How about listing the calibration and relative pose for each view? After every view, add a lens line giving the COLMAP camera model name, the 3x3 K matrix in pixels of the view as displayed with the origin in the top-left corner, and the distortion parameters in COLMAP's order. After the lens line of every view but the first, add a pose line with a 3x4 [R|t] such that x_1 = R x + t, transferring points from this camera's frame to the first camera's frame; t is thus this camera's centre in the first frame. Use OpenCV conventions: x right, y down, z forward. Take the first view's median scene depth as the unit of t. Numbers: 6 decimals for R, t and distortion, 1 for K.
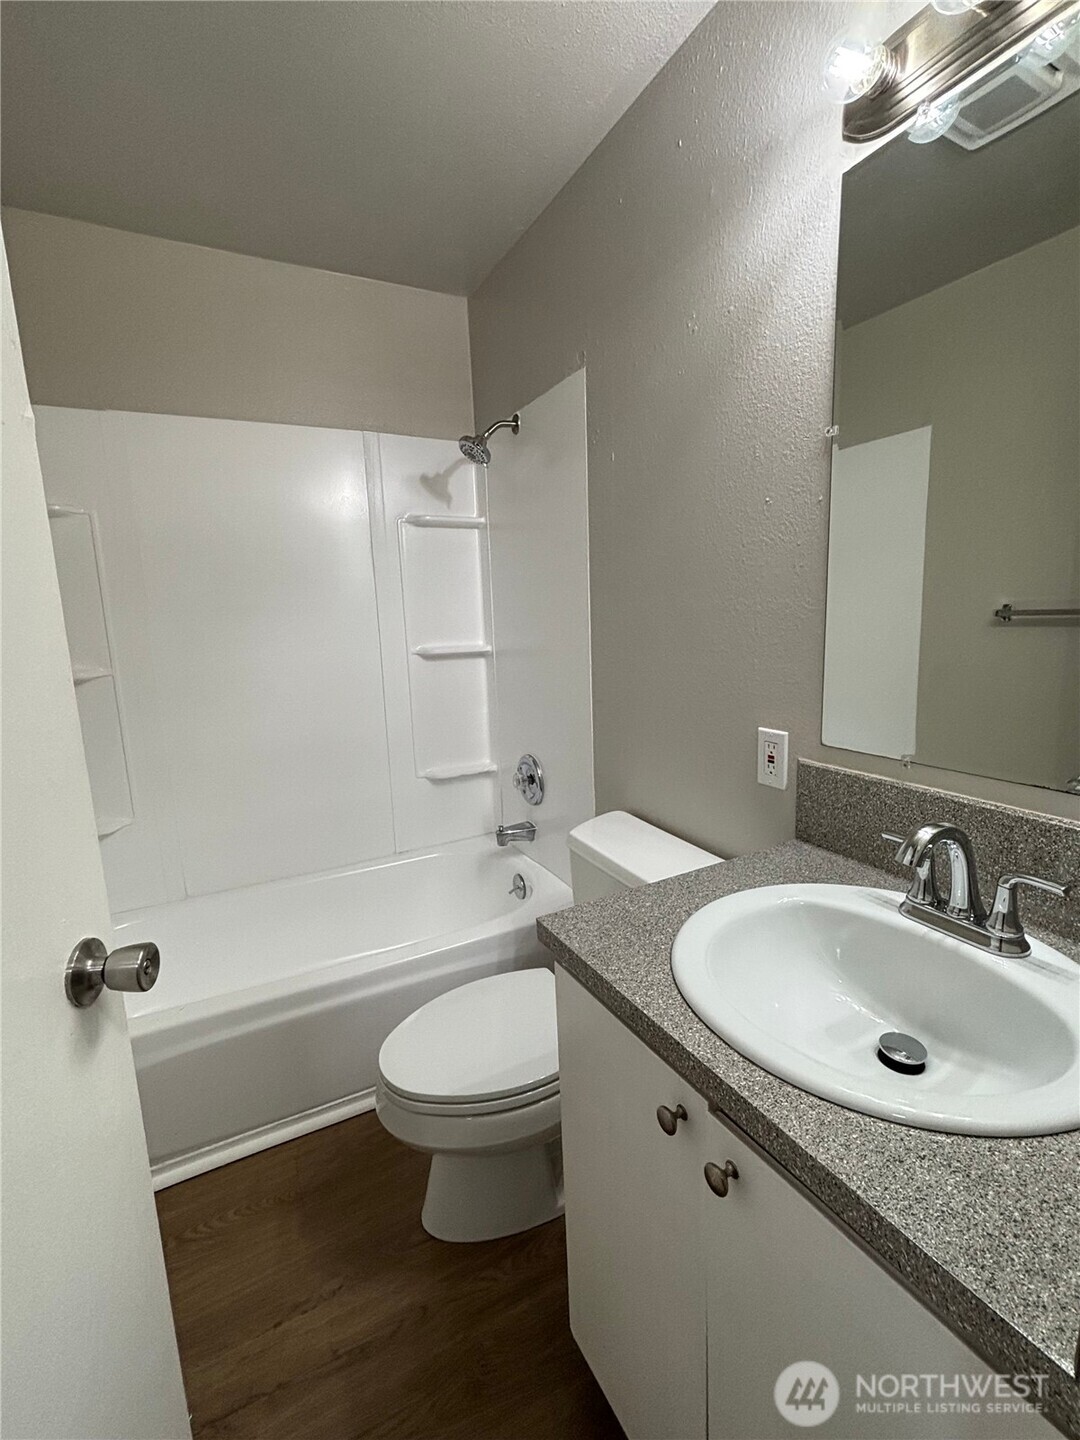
lens RADIAL K [[633.5, 0, 540.0], [0, 633.5, 720.0], [0, 0, 1]] dist [0.001013, -0.000013]
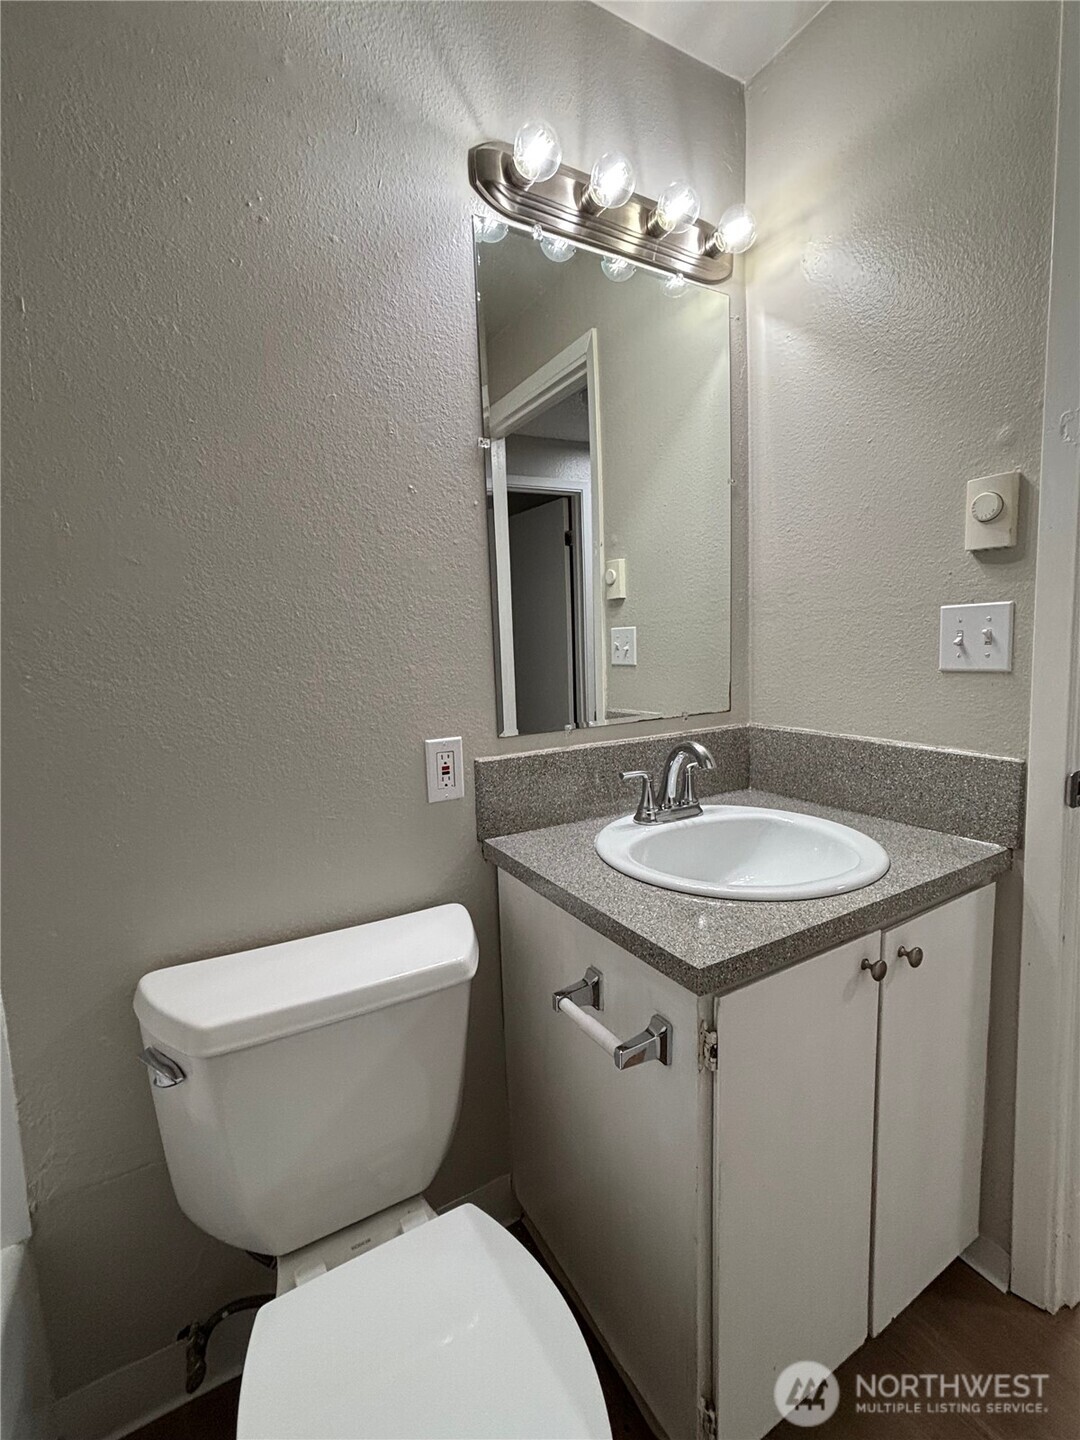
lens RADIAL K [[633.5, 0, 540.0], [0, 633.5, 720.0], [0, 0, 1]] dist [0.001013, -0.000013]
pose [[-0.023944, -0.081329, 0.996400, -0.576069], [0.209460, 0.974155, 0.084547, -0.061506], [-0.977524, 0.210730, -0.006290, 0.894315]]
